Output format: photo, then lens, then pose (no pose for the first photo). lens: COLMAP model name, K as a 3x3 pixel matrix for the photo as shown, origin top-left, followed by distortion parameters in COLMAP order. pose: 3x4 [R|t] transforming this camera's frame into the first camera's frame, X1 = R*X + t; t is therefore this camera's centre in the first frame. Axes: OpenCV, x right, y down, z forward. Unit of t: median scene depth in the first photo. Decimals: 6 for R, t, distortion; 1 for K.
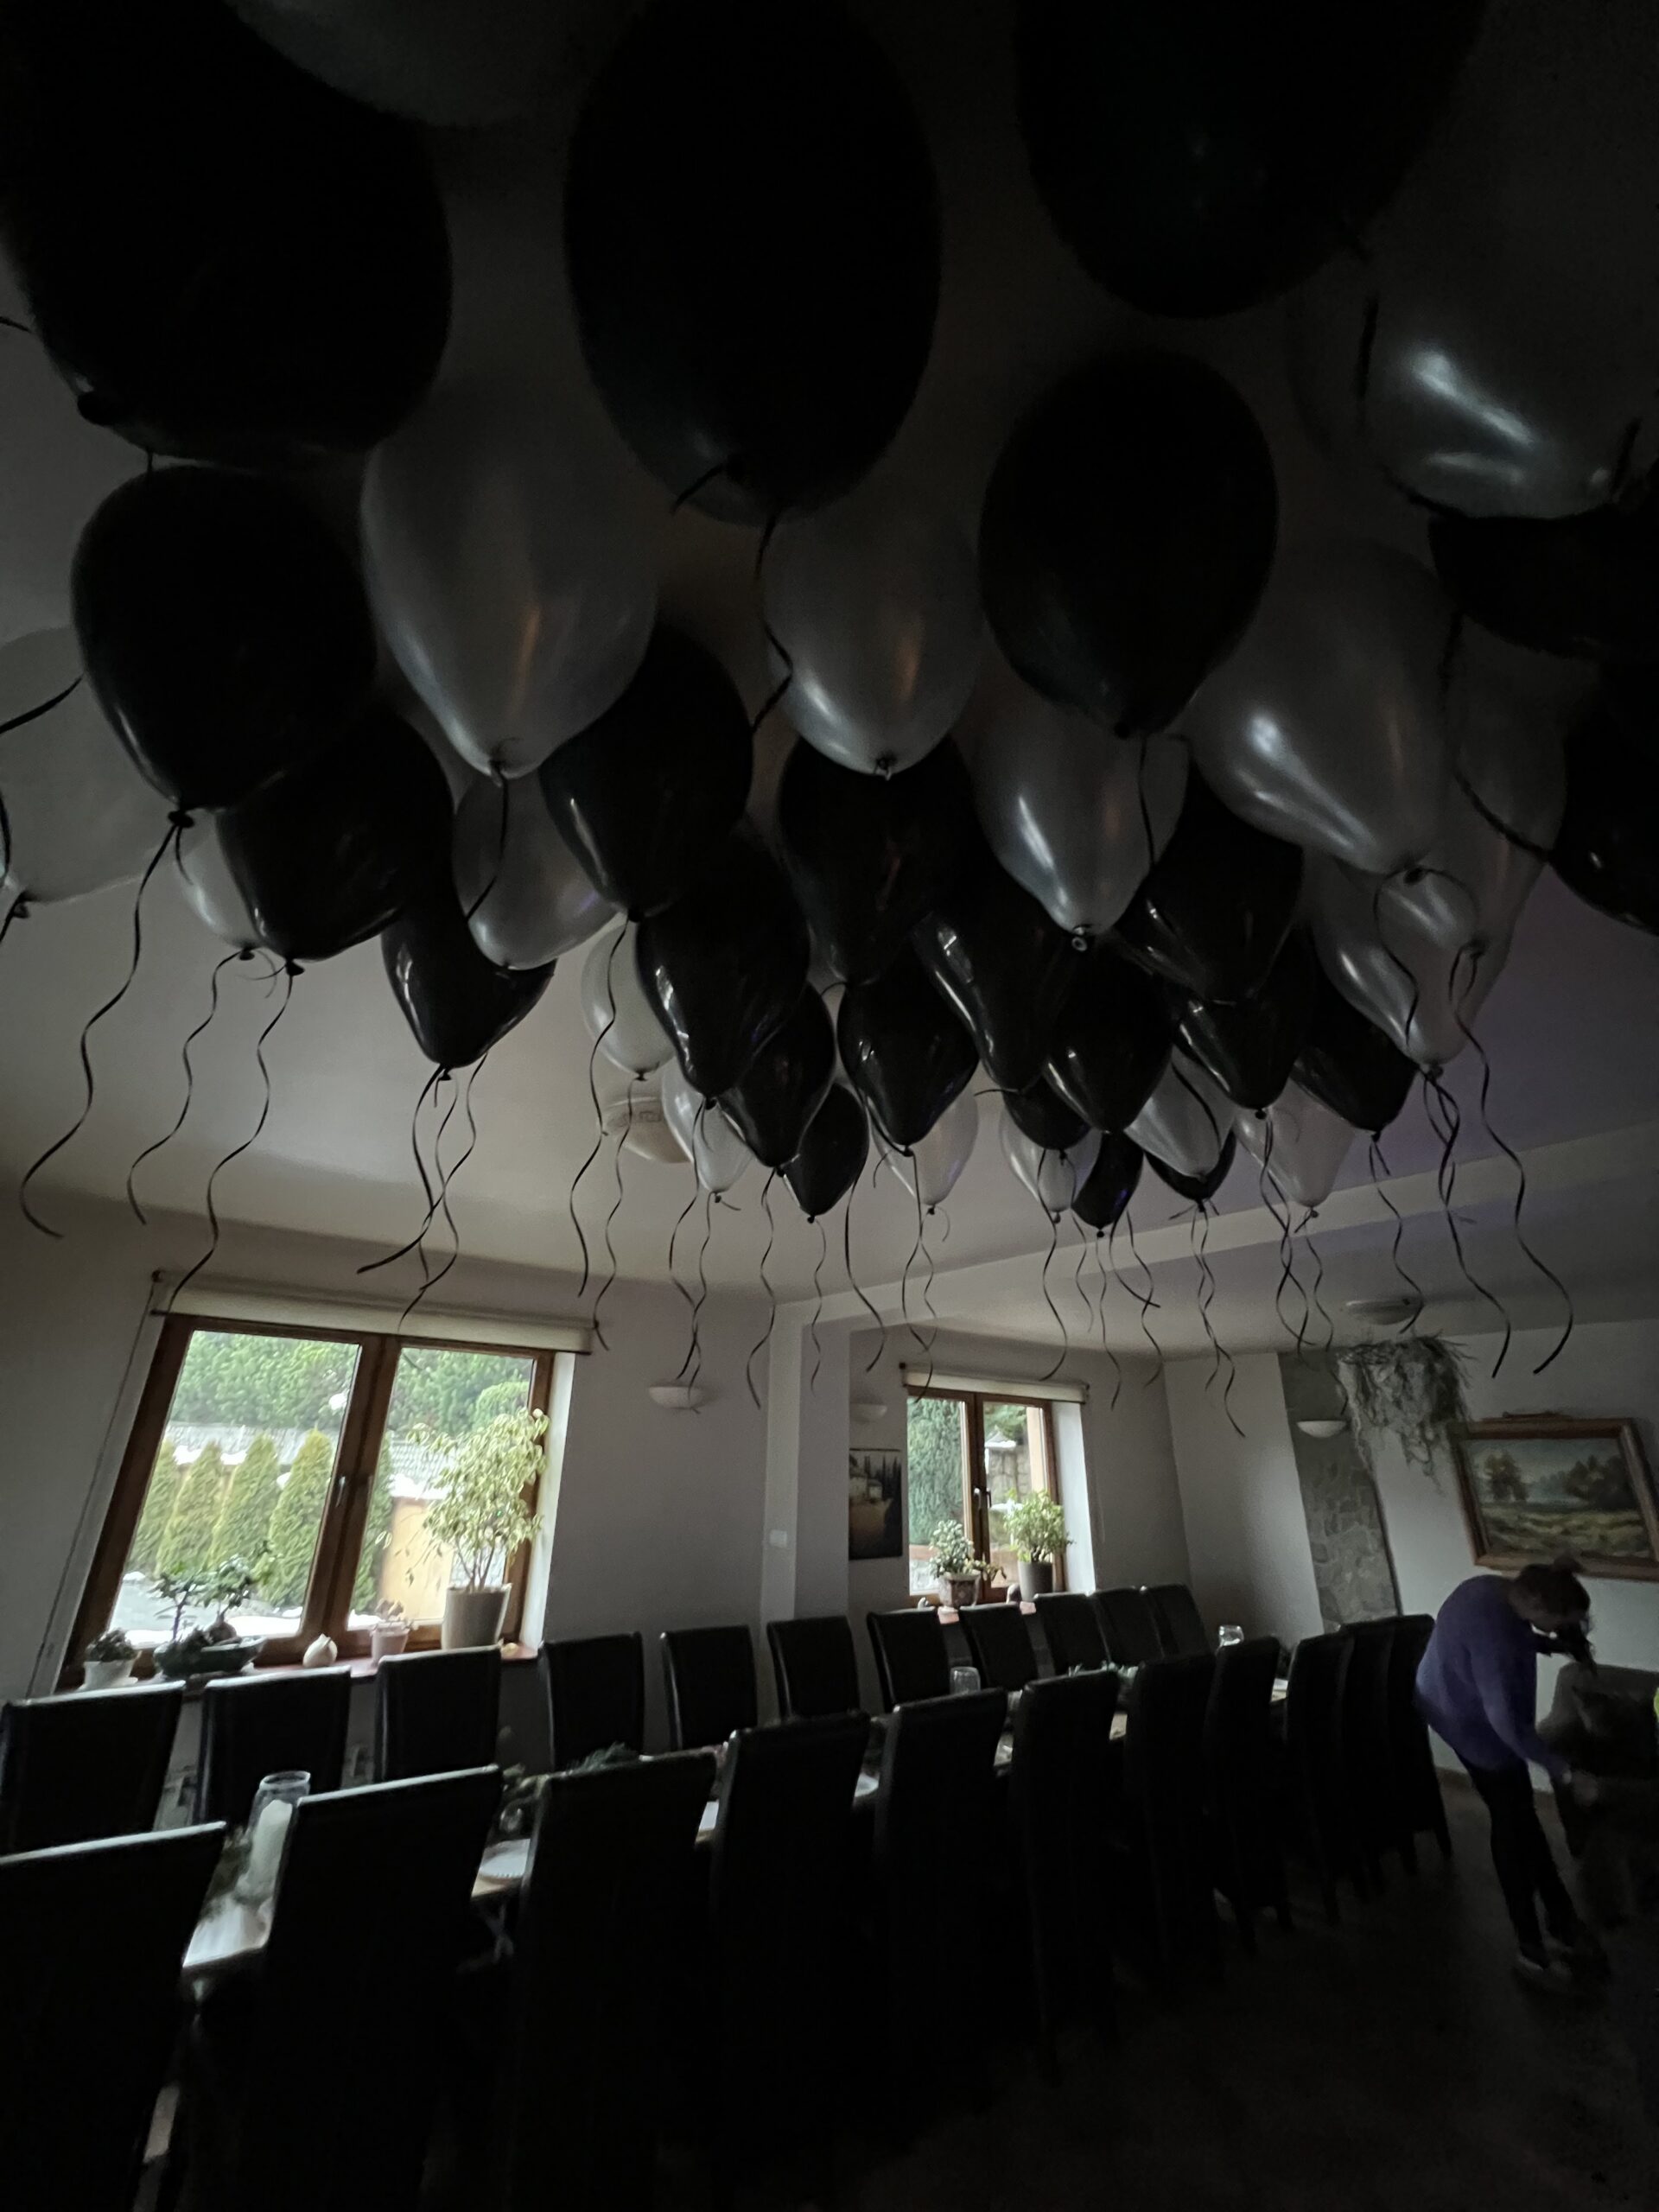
lens RADIAL K [[897.7, 0, 829.5], [0, 897.7, 1106.0], [0, 0, 1]] dist [-0.000270, 0.000010]
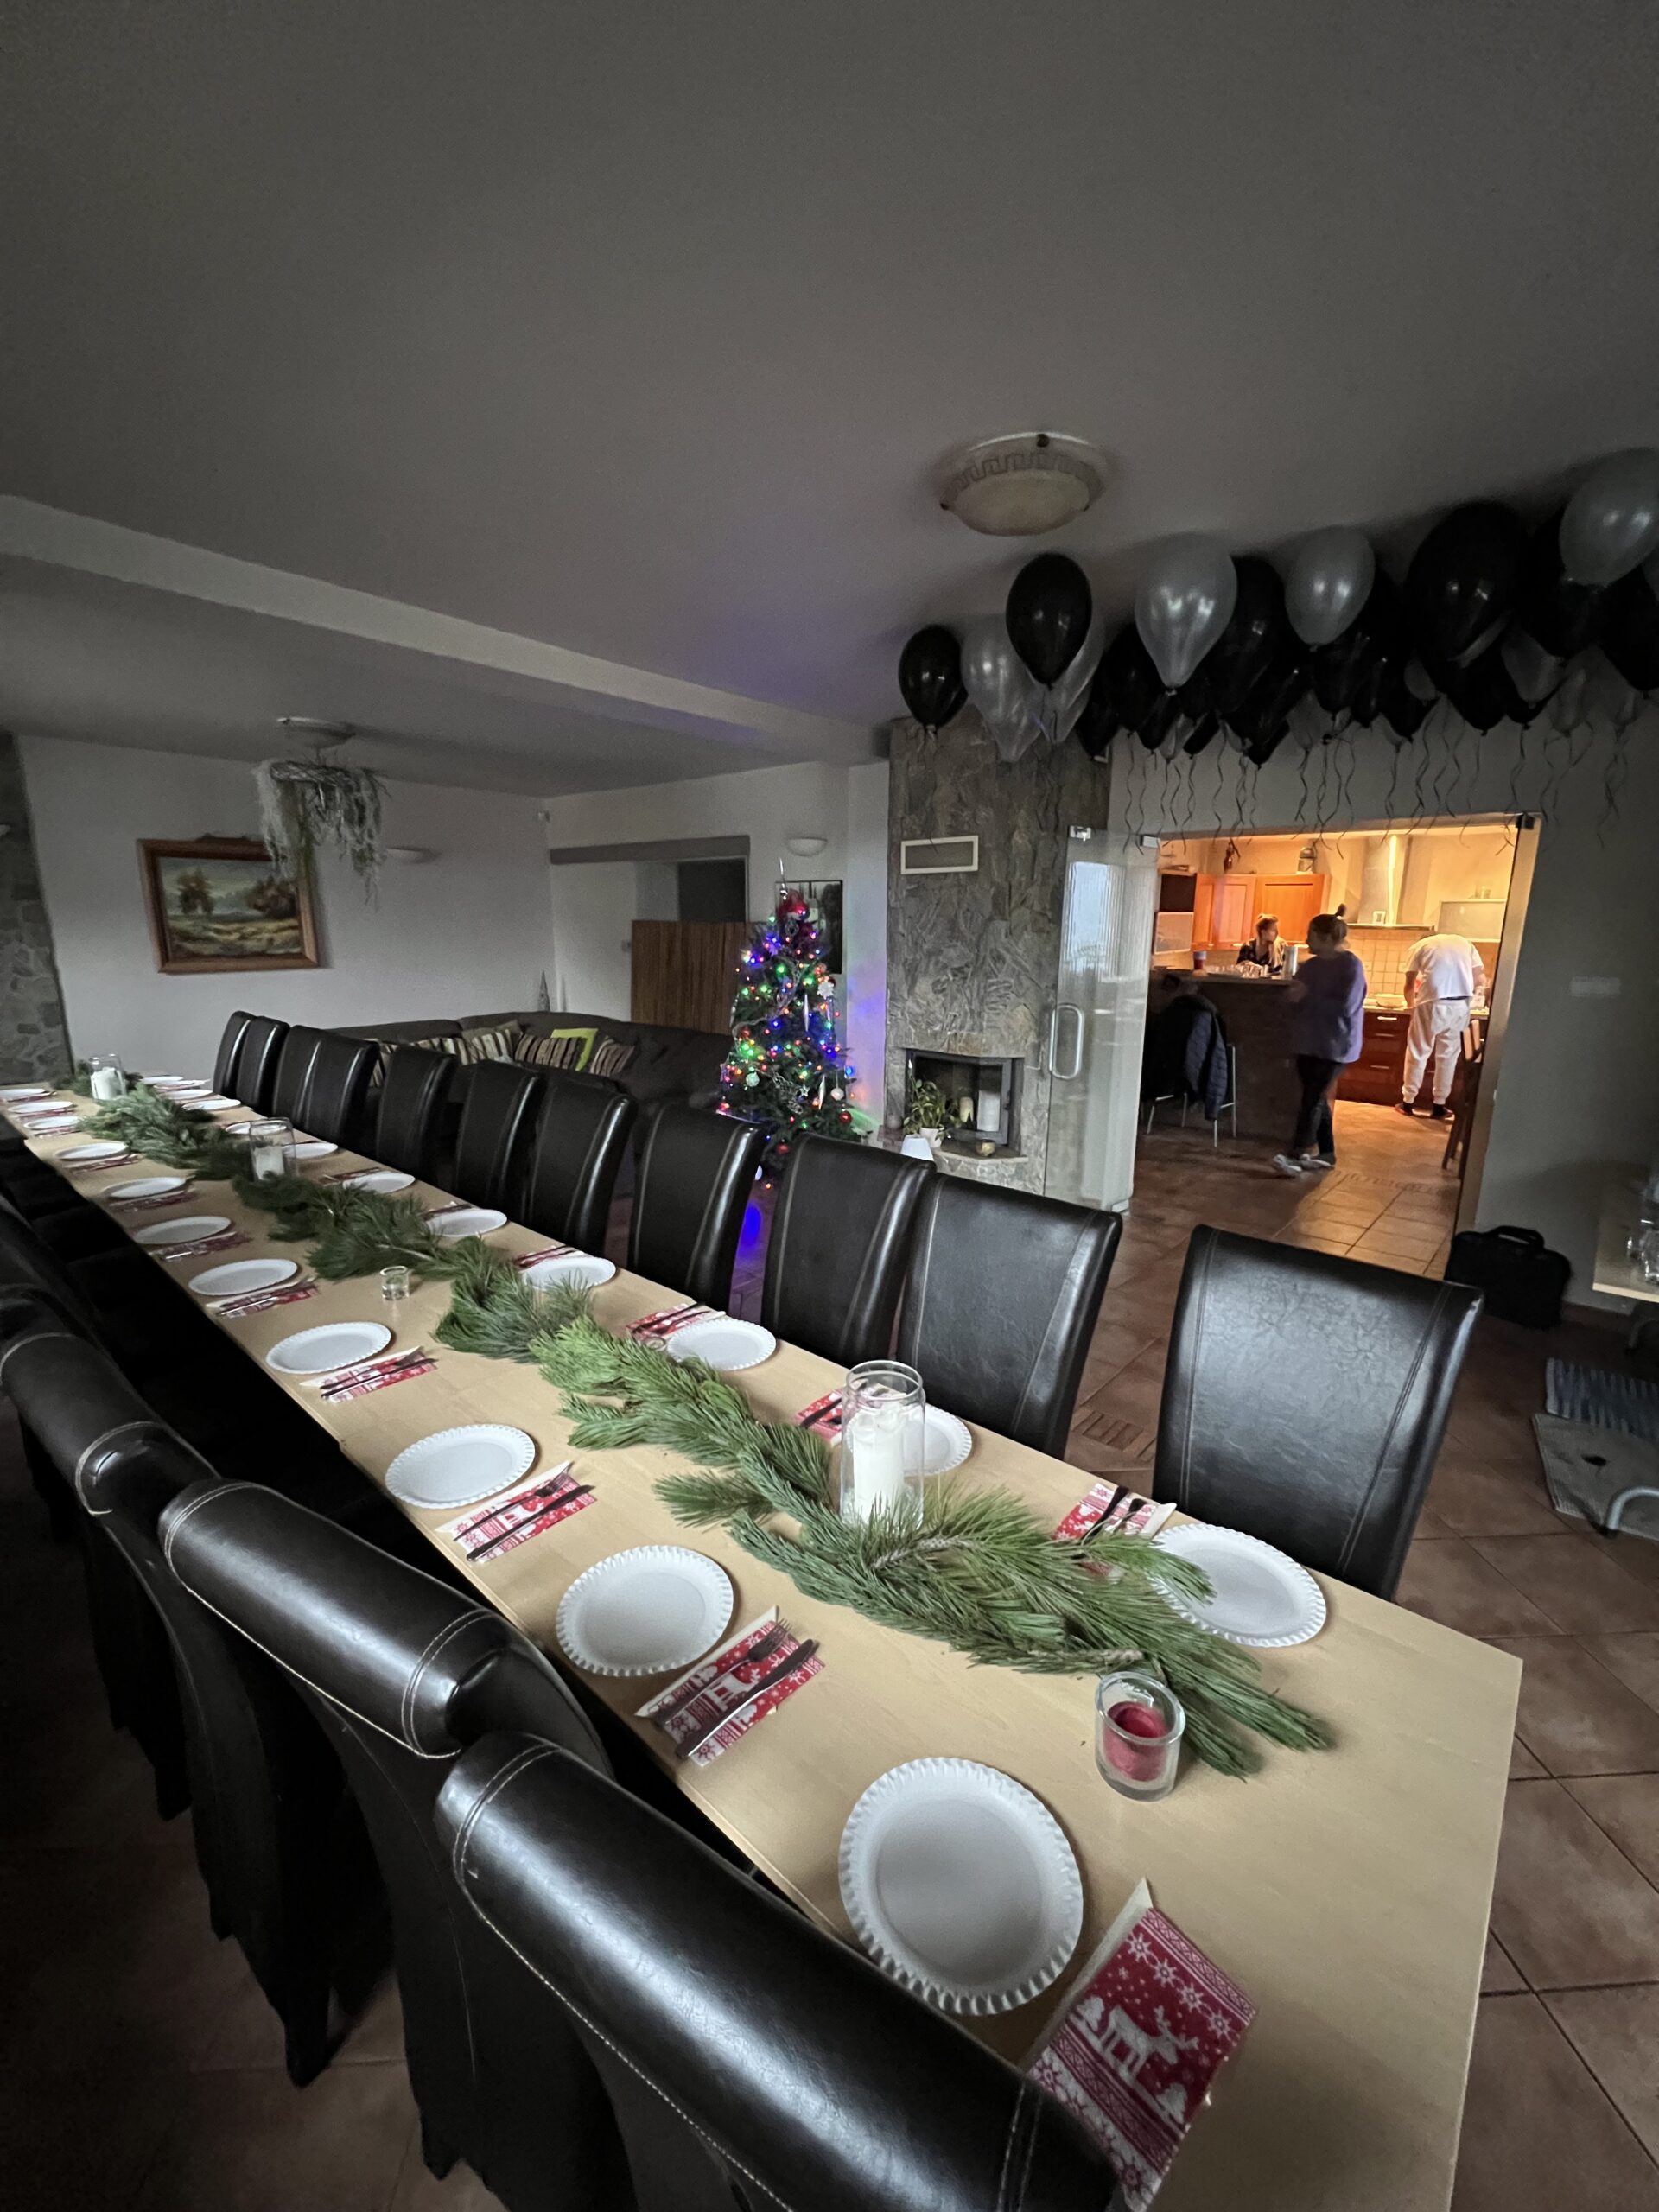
lens RADIAL K [[897.7, 0, 829.5], [0, 897.7, 1106.0], [0, 0, 1]] dist [-0.000270, 0.000010]
pose [[-0.215728, -0.225829, 0.949980, -0.486167], [-0.383459, 0.914324, 0.130274, 0.223007], [-0.898009, -0.336175, -0.283841, 0.554559]]
